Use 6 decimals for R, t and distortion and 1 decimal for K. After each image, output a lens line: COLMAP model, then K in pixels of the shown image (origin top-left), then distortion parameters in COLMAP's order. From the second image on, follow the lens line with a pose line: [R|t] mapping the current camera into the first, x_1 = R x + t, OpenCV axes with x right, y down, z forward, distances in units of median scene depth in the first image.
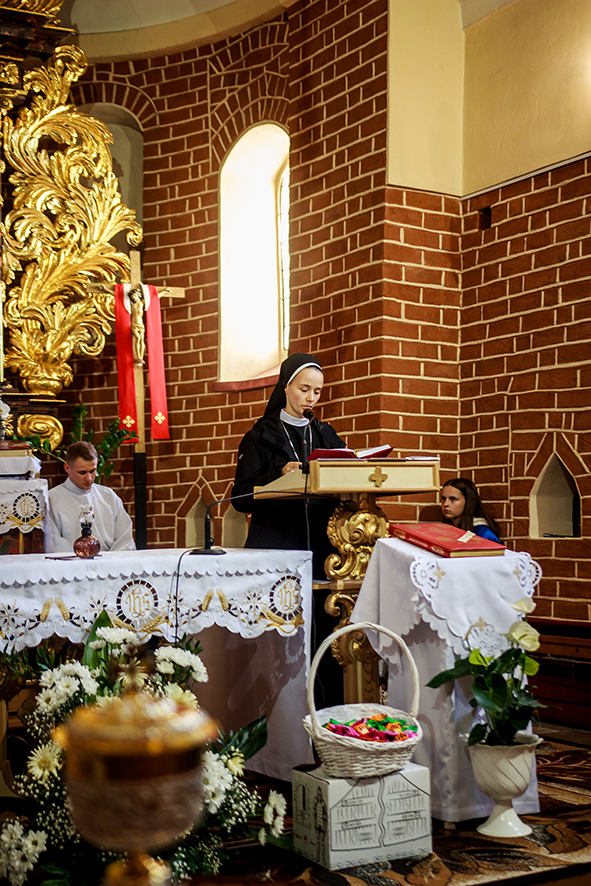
lens RADIAL K [[1324.2, 0, 295.5], [0, 1324.2, 443.0], [0, 0, 1]] dist [0.086471, 0.143483]
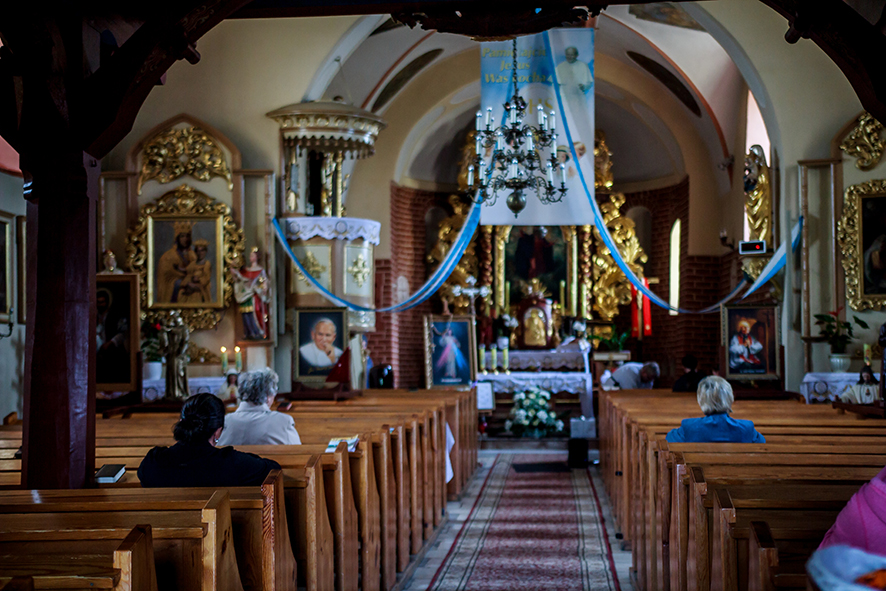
lens RADIAL K [[1324.2, 0, 443.0], [0, 1324.2, 295.5], [0, 0, 1]] dist [0.086471, 0.143483]
pose [[0.830474, -0.005064, -0.557034, 1.278868], [0.013161, 0.999858, 0.010532, -0.142453], [0.556901, -0.016078, 0.830423, -1.798150]]
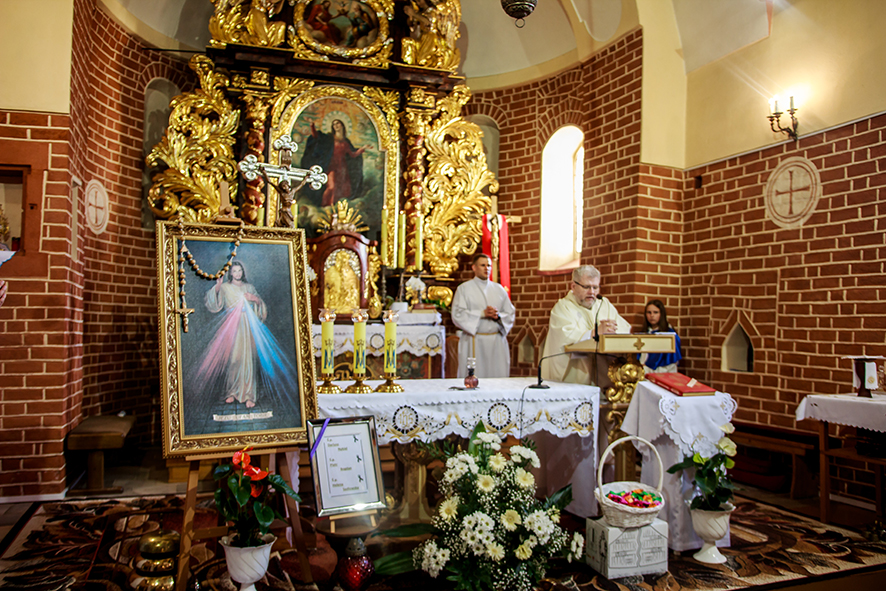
lens RADIAL K [[724.0, 0, 443.0], [0, 724.0, 295.5], [0, 0, 1]] dist [-0.115636, 0.134243]
pose [[0.984180, 0.025825, -0.175279, -0.017176], [-0.023044, 0.999575, 0.017880, -0.031511], [0.175666, -0.013558, 0.984356, 0.030229]]
